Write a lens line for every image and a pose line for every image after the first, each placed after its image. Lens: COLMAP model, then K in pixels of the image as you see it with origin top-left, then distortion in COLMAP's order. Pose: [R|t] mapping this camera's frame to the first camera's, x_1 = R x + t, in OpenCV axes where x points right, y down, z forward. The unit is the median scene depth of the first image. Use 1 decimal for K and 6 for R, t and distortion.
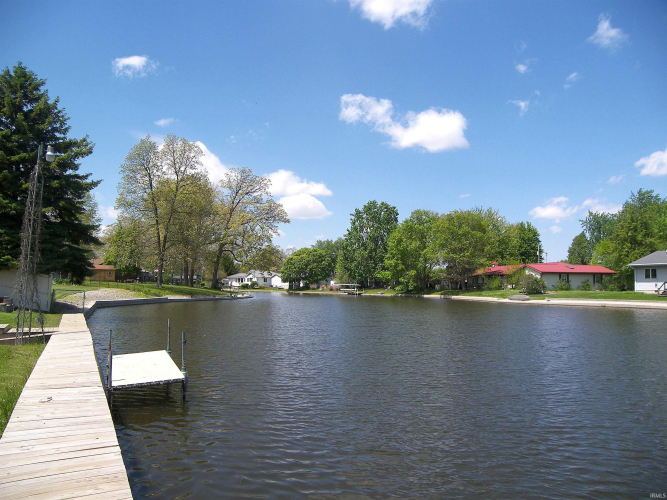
lens RADIAL K [[484.9, 0, 337.1], [0, 484.9, 255.0], [0, 0, 1]] dist [-0.126222, 0.088320]
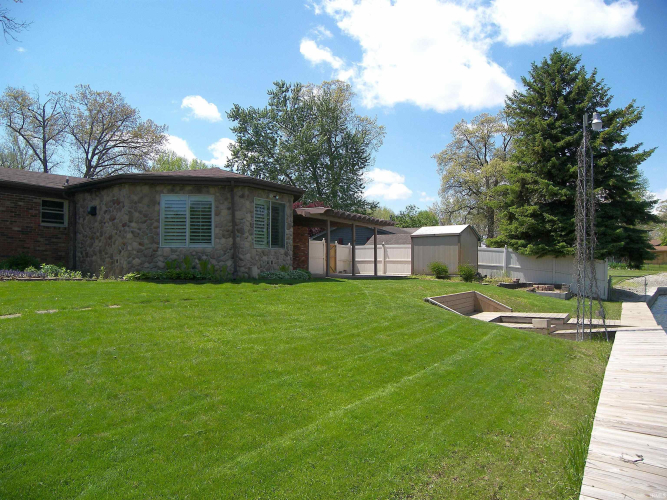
lens RADIAL K [[484.9, 0, 331.1], [0, 484.9, 250.7], [0, 0, 1]] dist [-0.126222, 0.088320]
pose [[0.477105, -0.047481, -0.877563, -0.052992], [0.070540, 0.997387, -0.015613, 0.000066], [0.876011, -0.054454, 0.479207, 0.073456]]
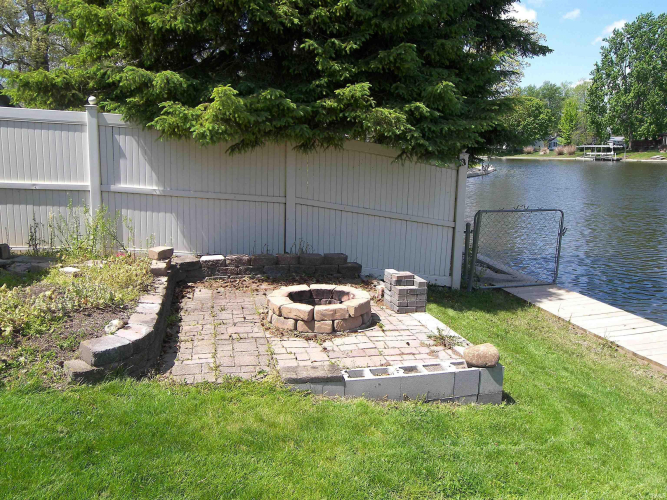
lens RADIAL K [[545.5, 0, 332.9], [0, 545.5, 251.6], [0, 0, 1]] dist [-0.052526, 0.022357]
pose [[0.960290, 0.015572, -0.278570, -0.622639], [0.053596, 0.969551, 0.238954, 0.016690], [0.273808, -0.244396, 0.930215, 0.704068]]
